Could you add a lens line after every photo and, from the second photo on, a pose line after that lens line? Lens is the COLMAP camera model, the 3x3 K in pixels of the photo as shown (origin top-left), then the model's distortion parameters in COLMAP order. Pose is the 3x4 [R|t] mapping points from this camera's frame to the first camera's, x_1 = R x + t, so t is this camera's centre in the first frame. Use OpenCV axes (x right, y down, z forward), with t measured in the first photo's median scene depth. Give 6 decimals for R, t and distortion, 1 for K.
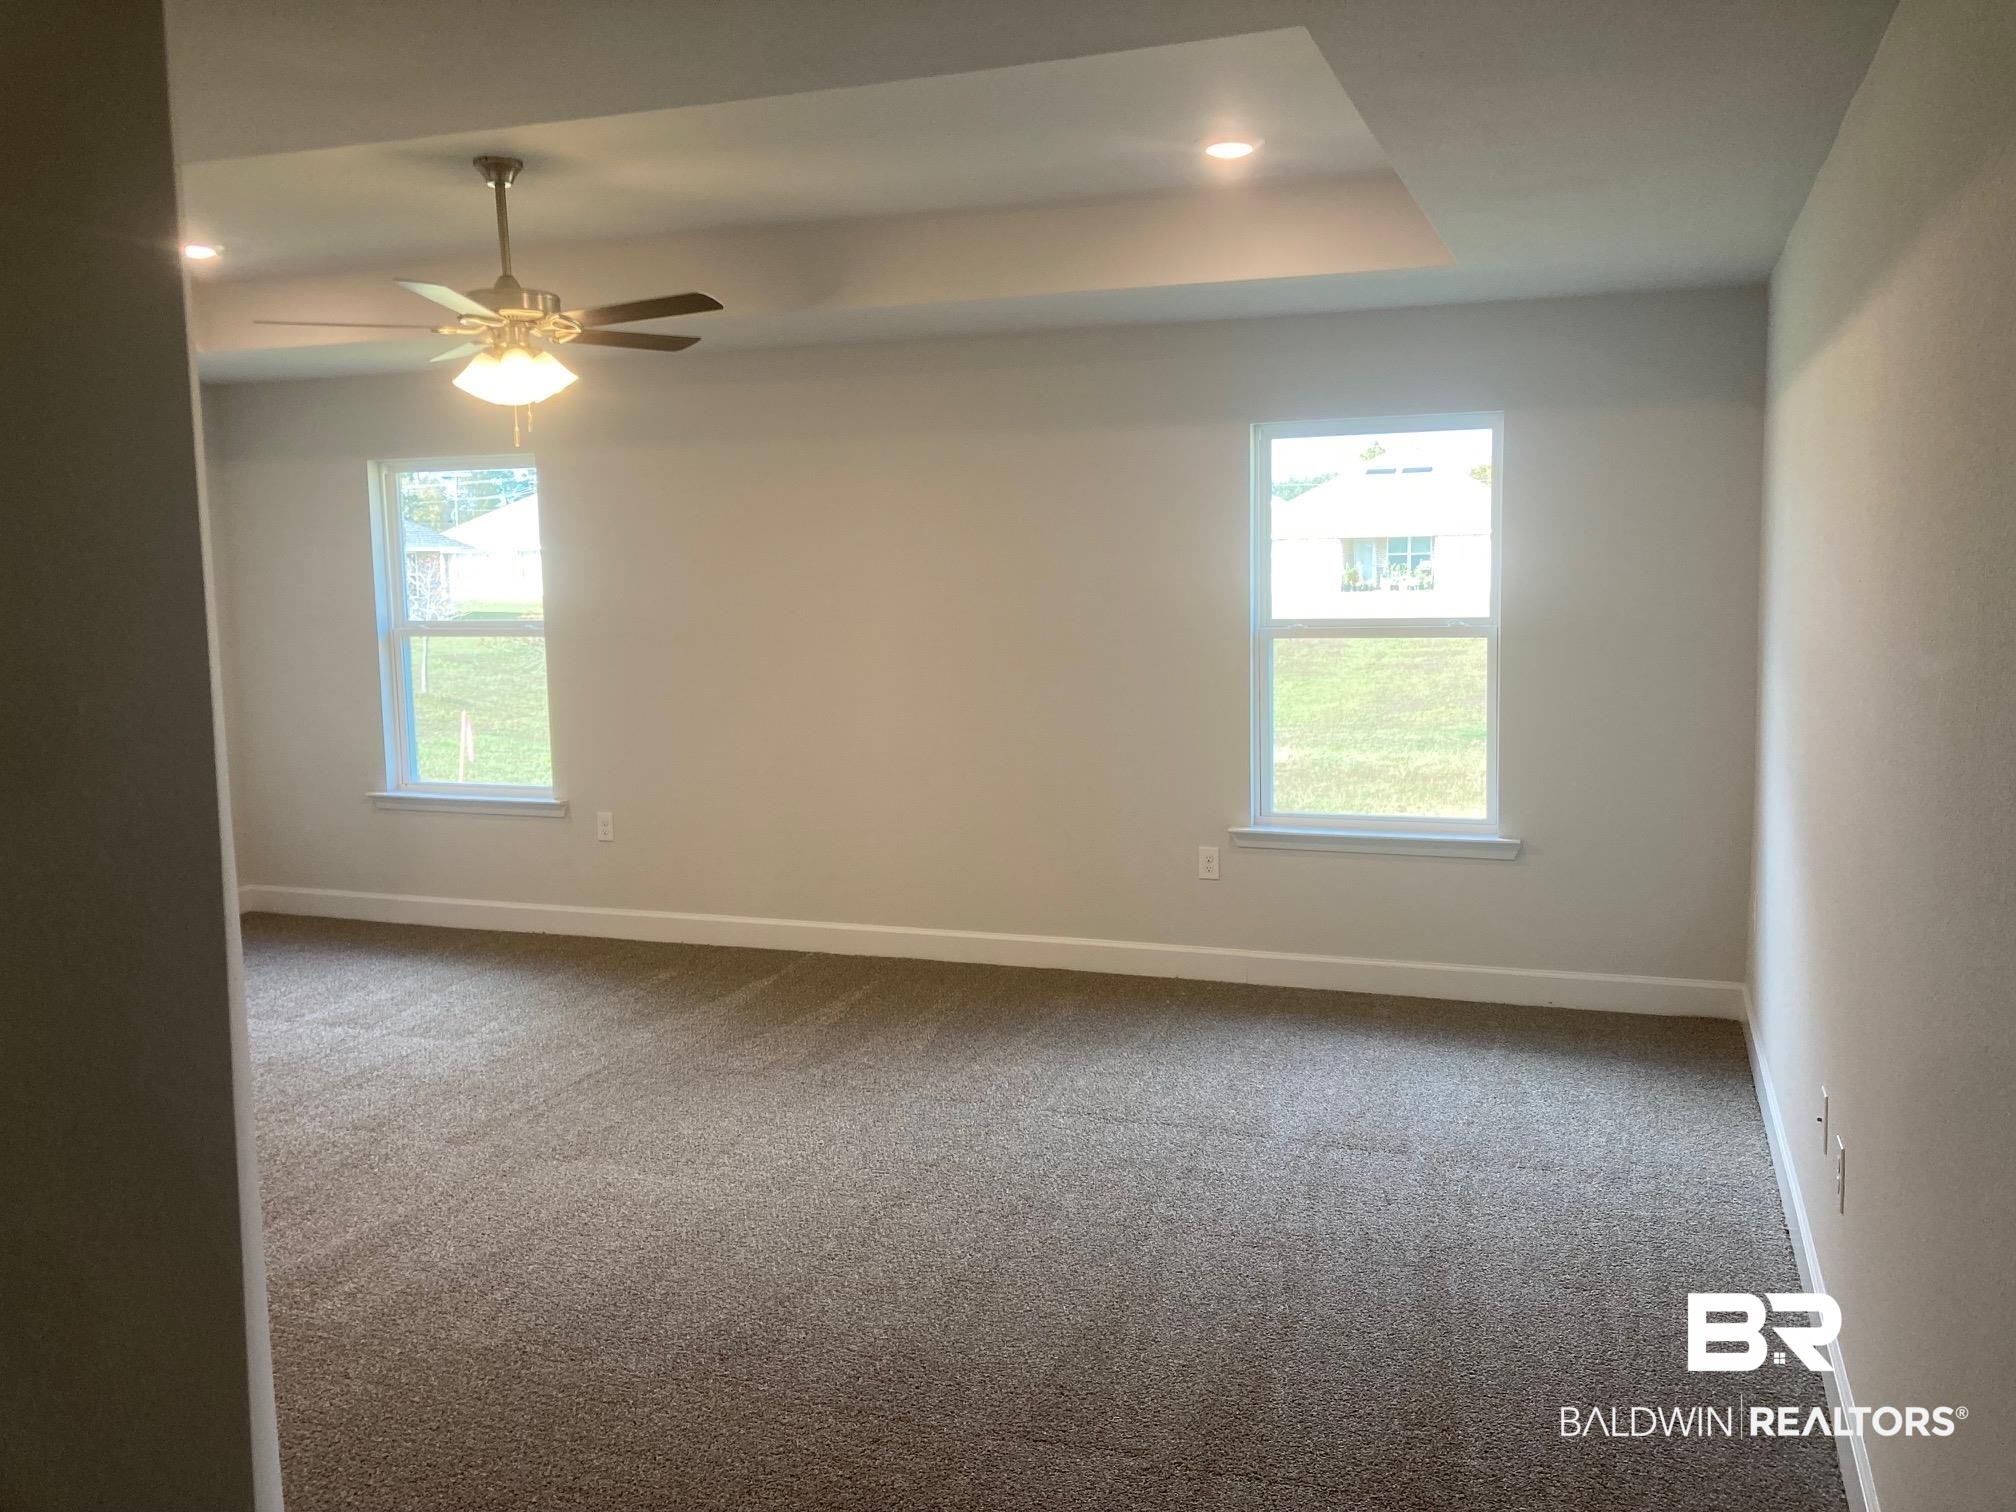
lens RADIAL K [[1683.7, 0, 1019.1], [0, 1683.7, 759.3], [0, 0, 1]] dist [0.010105, 0.006761]
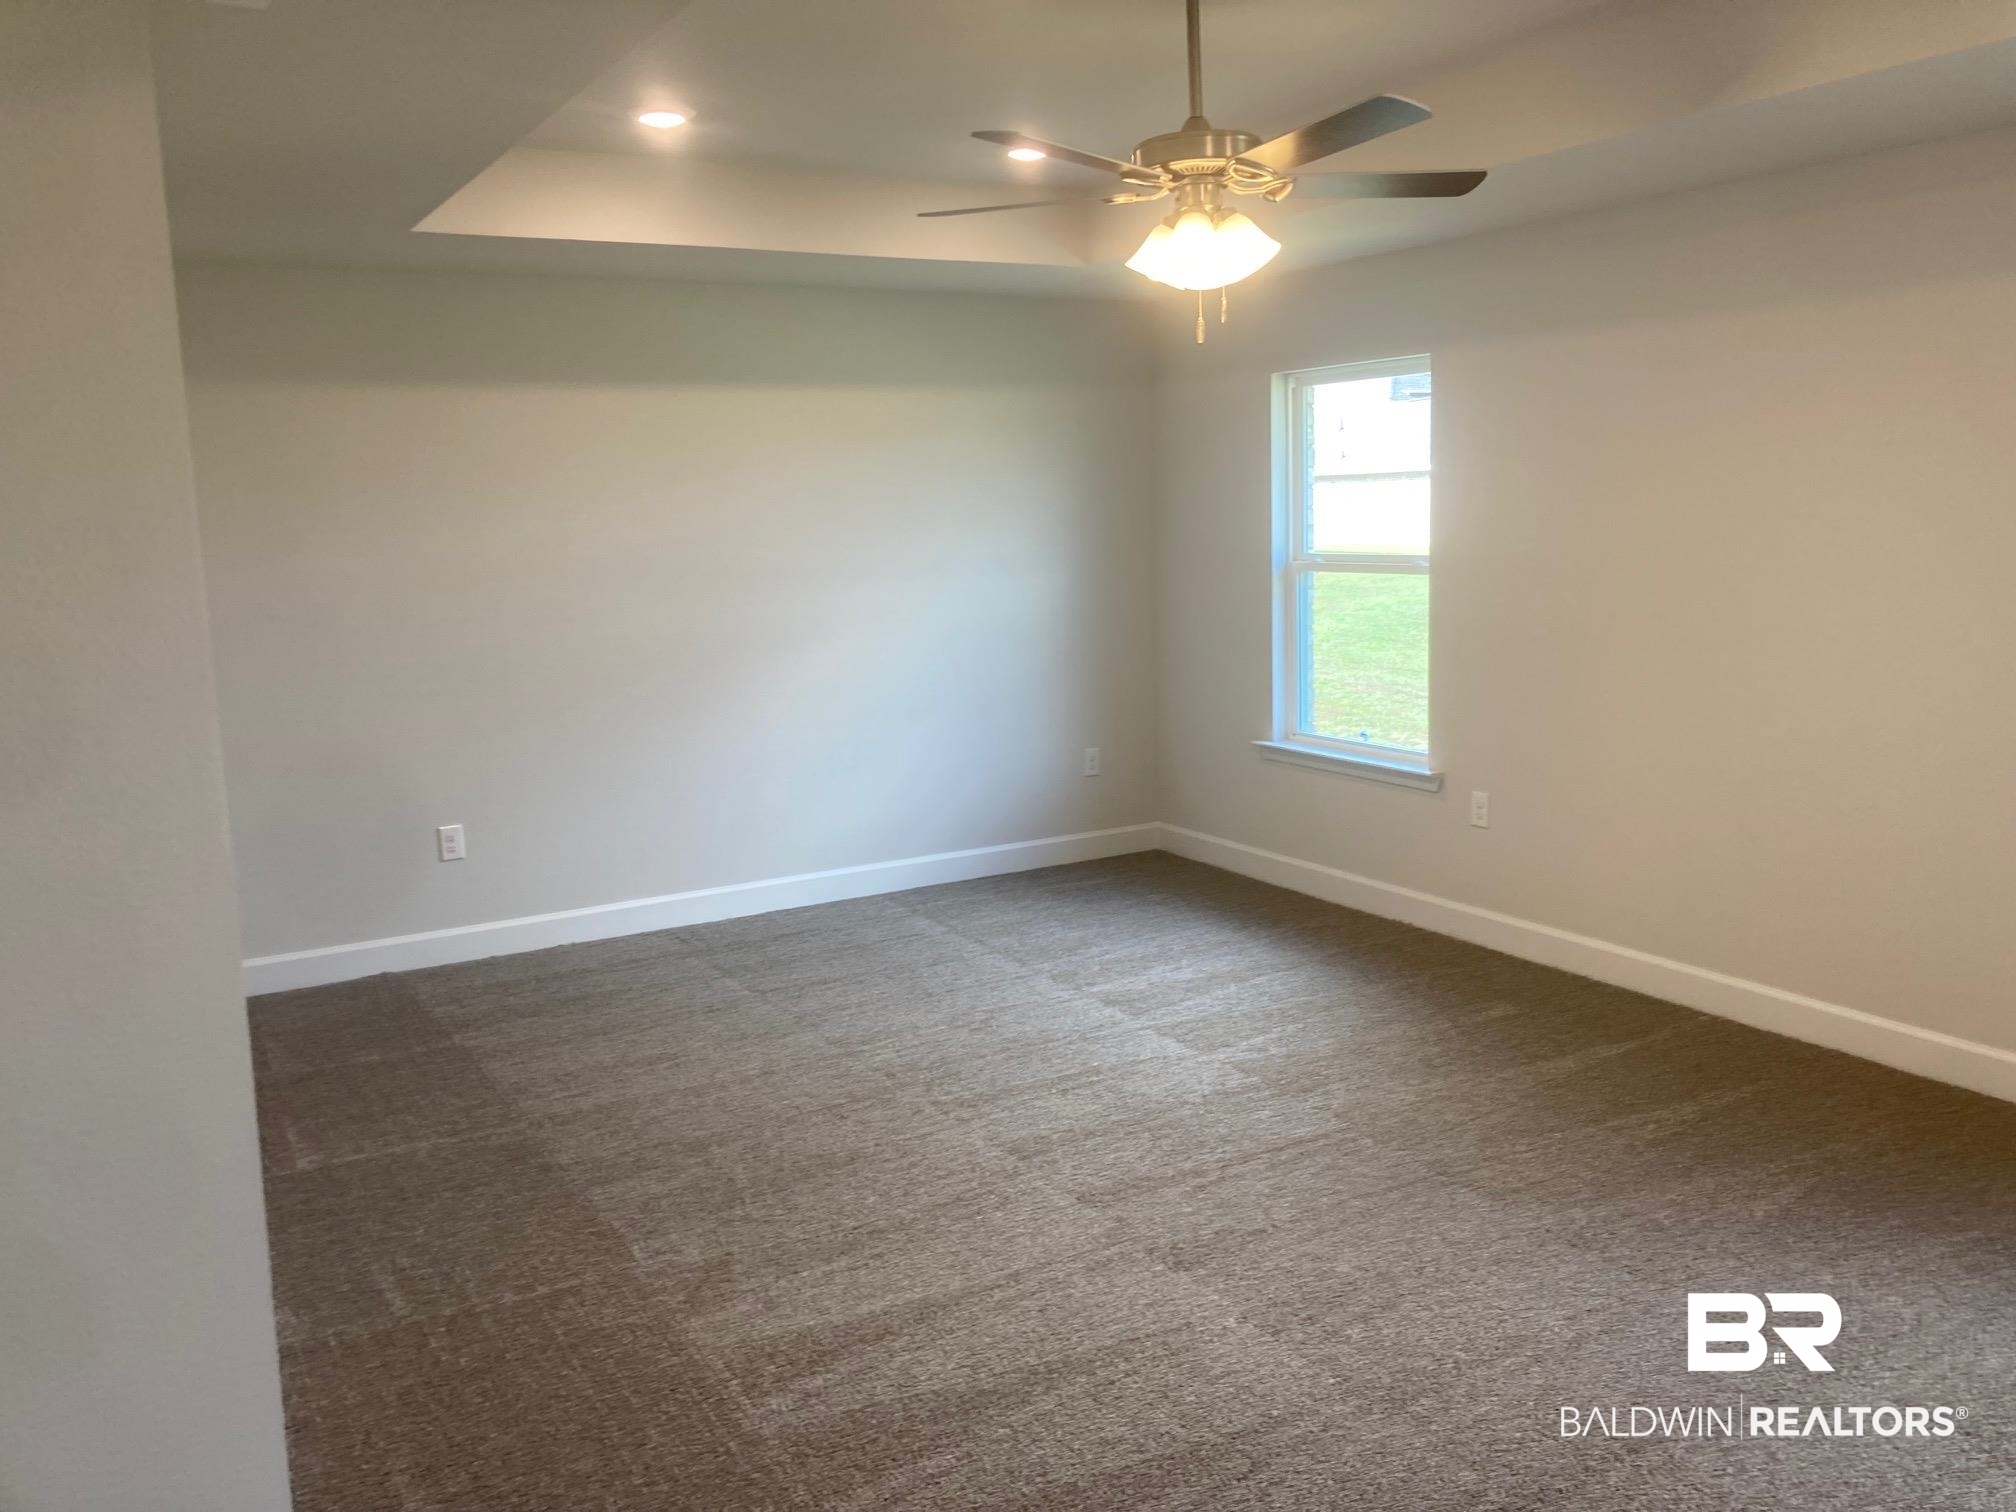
lens RADIAL K [[1654.6, 0, 1013.1], [0, 1654.6, 760.4], [0, 0, 1]] dist [0.023036, -0.003677]
pose [[0.771144, 0.095859, -0.629403, 0.109720], [-0.061868, 0.995204, 0.075770, -0.040114], [0.633648, -0.019490, 0.773376, 0.297894]]
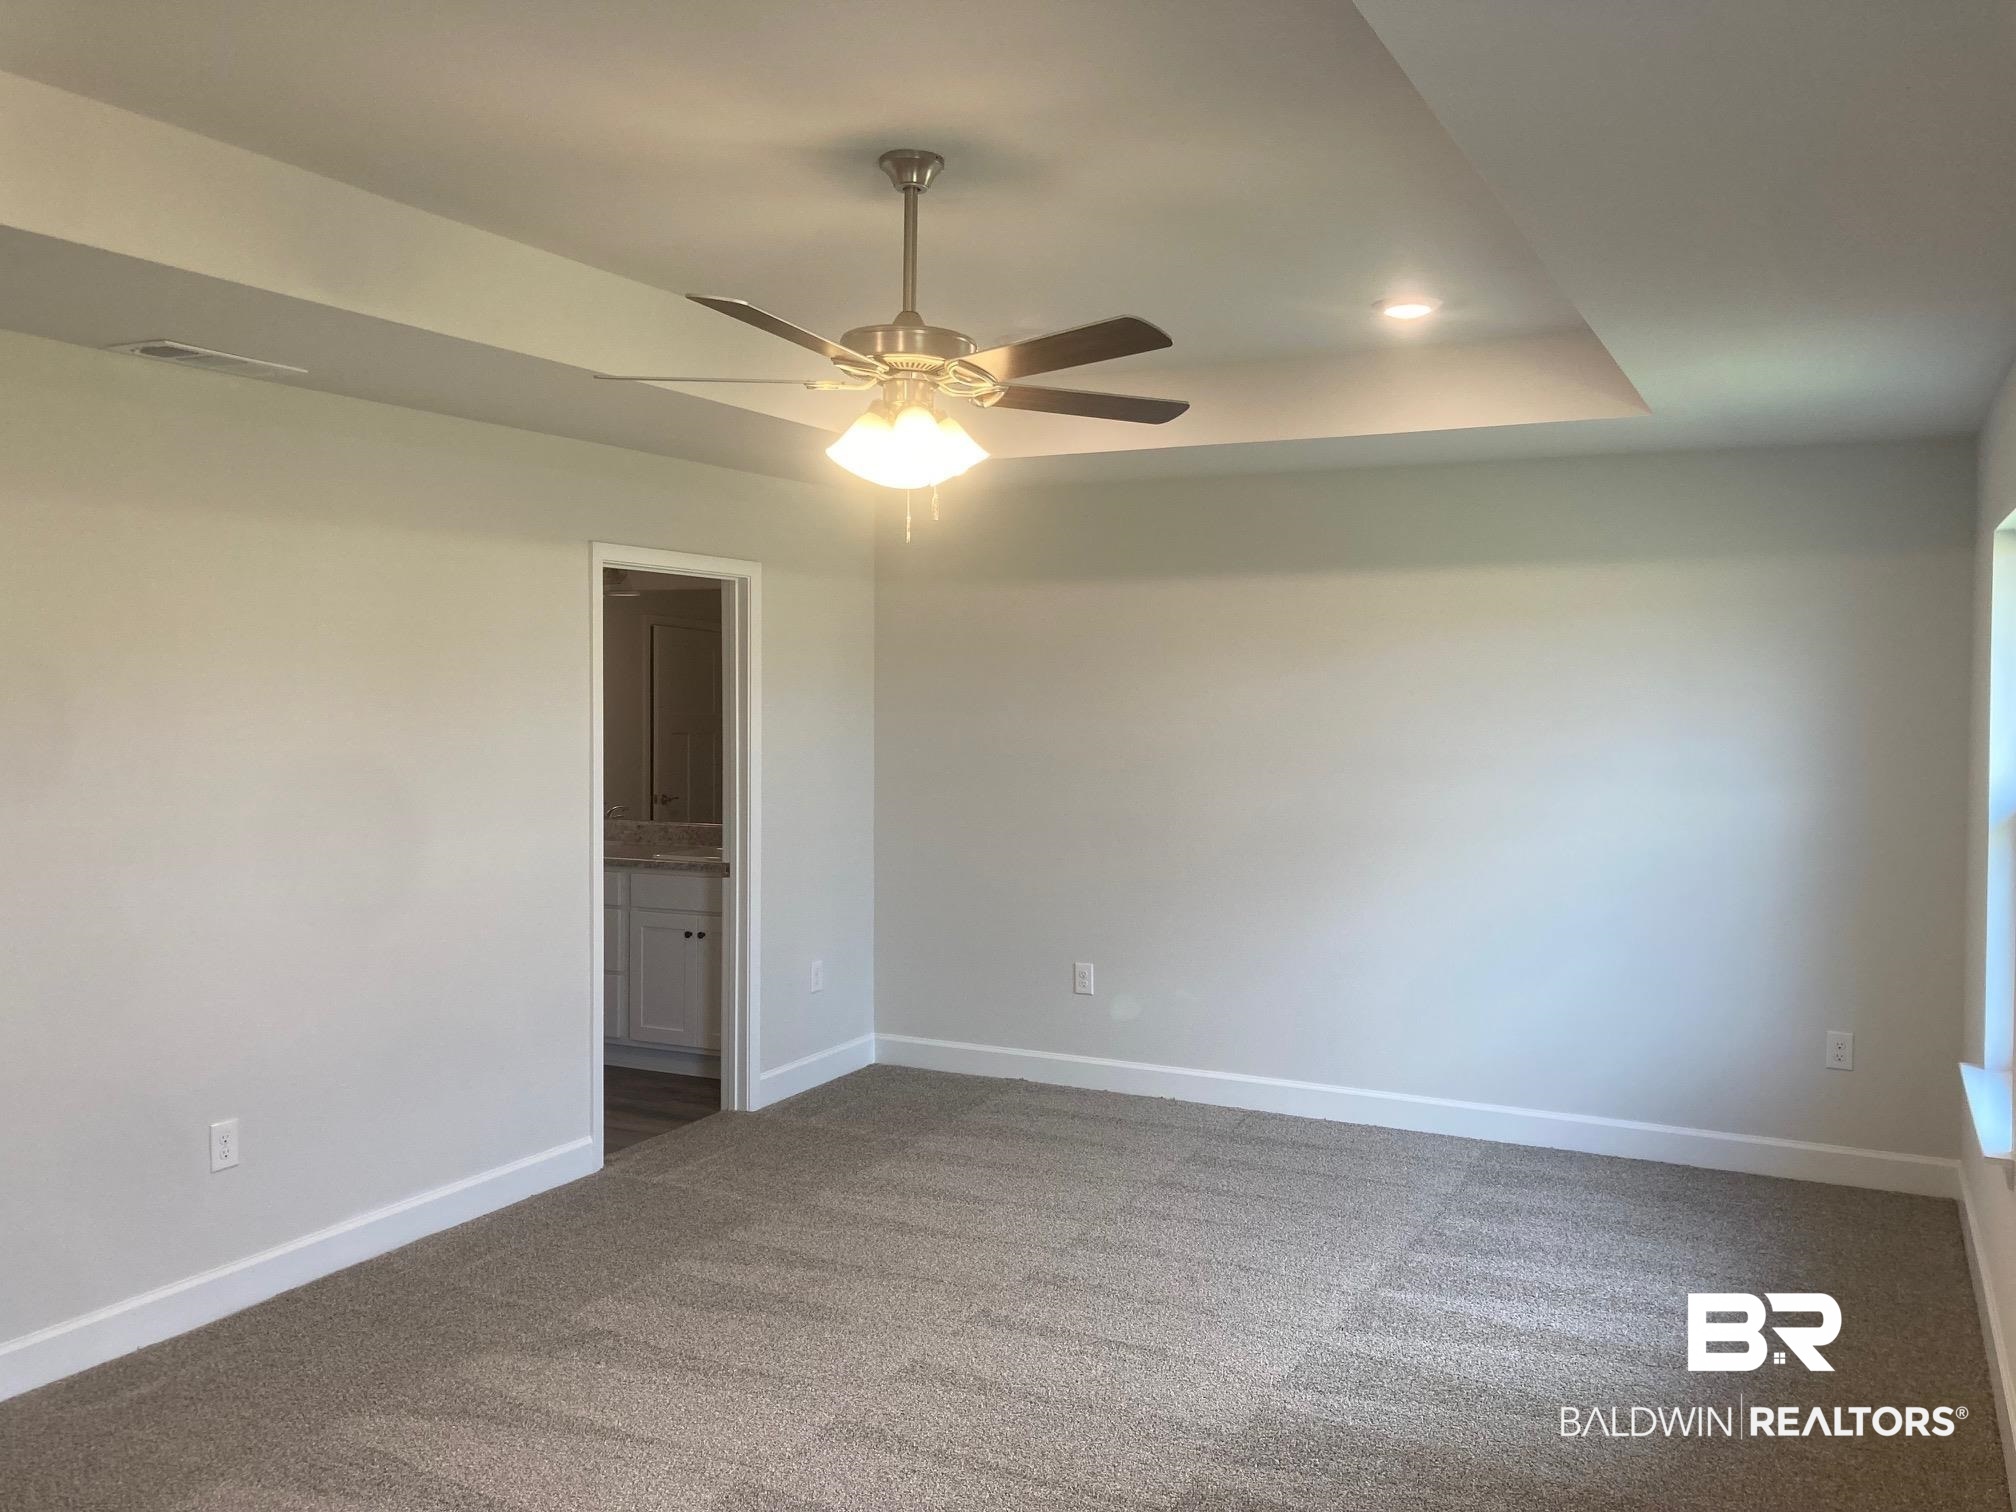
lens RADIAL K [[1667.0, 0, 1071.9], [0, 1667.0, 727.3], [0, 0, 1]] dist [-0.001837, -0.062343]
pose [[-0.071761, 0.049626, -0.996187, 0.348627], [-0.139228, 0.988485, 0.059271, -0.133105], [0.987657, 0.142951, -0.064025, 0.943665]]
